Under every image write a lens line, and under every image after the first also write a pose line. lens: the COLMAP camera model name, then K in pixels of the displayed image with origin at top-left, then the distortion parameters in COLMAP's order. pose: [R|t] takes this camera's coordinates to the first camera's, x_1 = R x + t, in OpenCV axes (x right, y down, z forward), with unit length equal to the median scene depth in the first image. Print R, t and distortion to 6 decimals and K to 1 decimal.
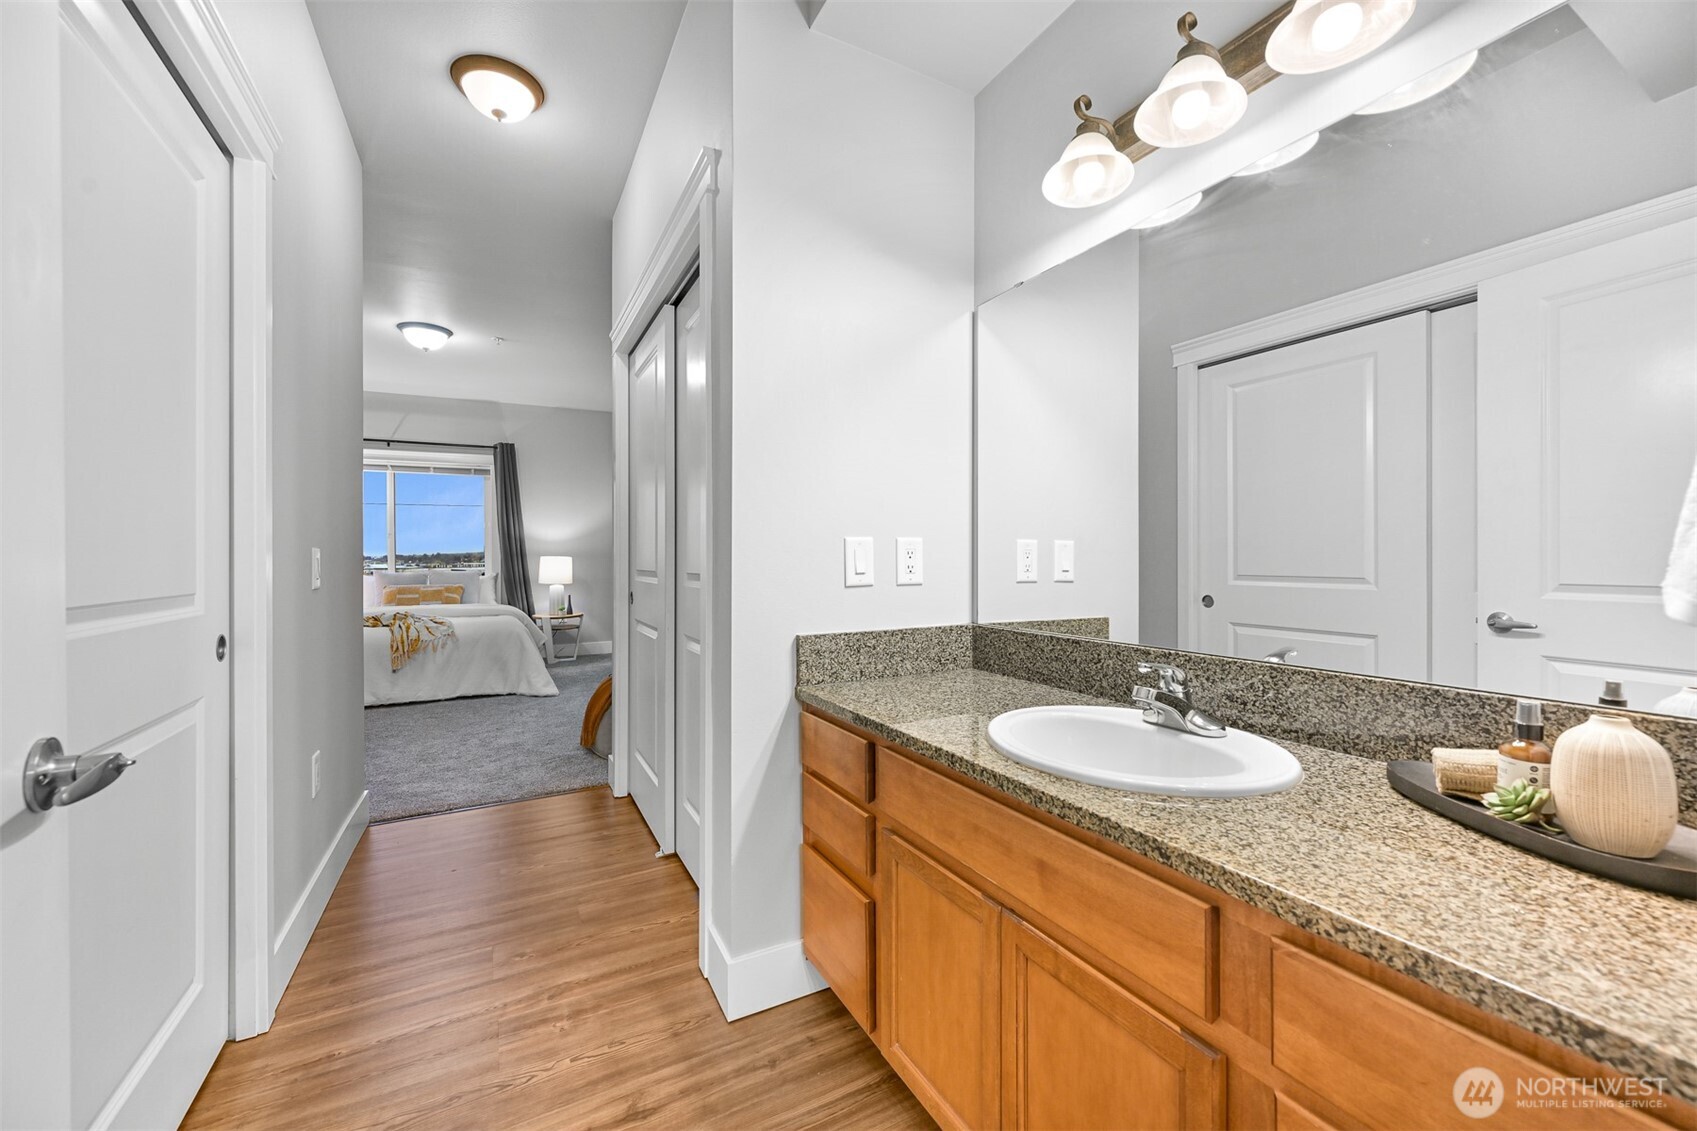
lens RADIAL K [[659.1, 0, 847.9], [0, 659.1, 557.8], [0, 0, 1]] dist [-0.001627, -0.000076]
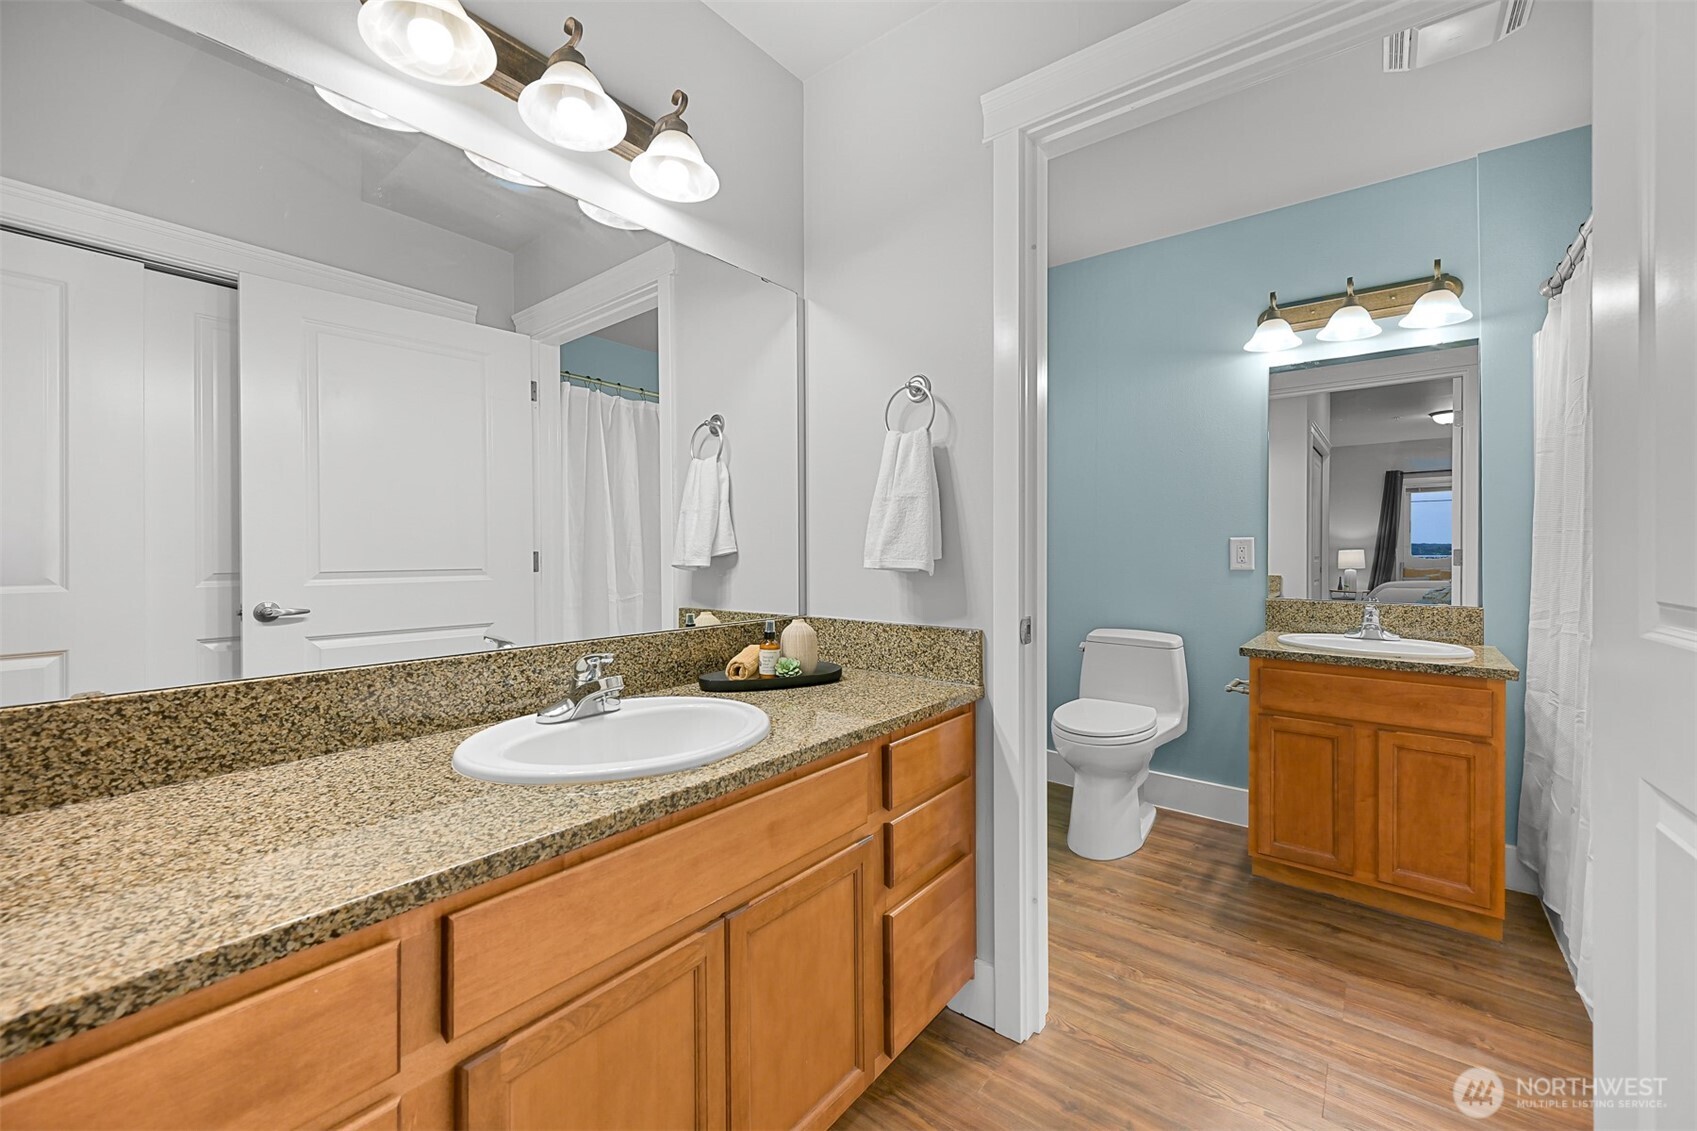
lens RADIAL K [[683.9, 0, 830.9], [0, 683.9, 547.3], [0, 0, 1]] dist [-0.001714, -0.000490]
pose [[-0.382679, 0.006489, 0.923859, -0.703673], [0.002710, 0.999979, -0.005902, 0.004929], [-0.923878, 0.000245, -0.382688, 1.180899]]
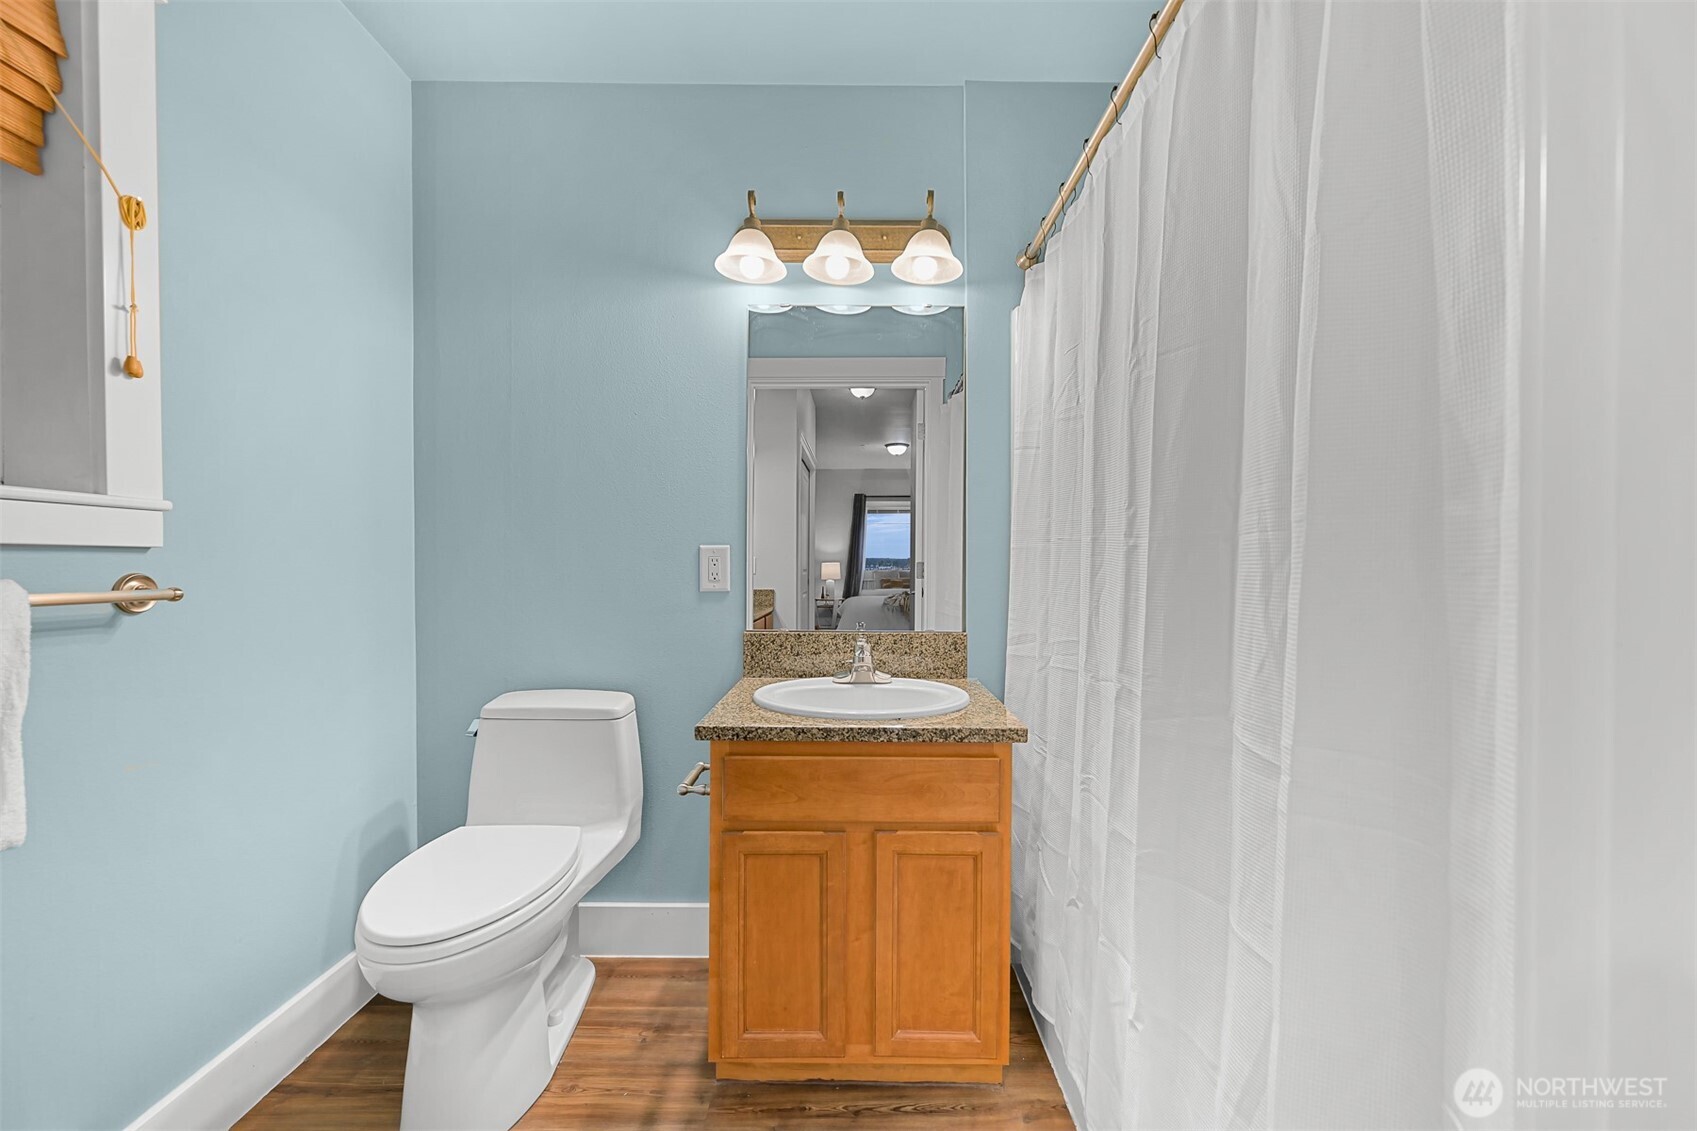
lens RADIAL K [[682.0, 0, 856.5], [0, 682.0, 568.3], [0, 0, 1]] dist [0.001430, 0.000755]
pose [[-0.884078, -0.002112, 0.467335, -0.395575], [0.002245, 0.999959, 0.008767, 0.004204], [-0.467335, 0.008800, -0.884037, 0.680796]]
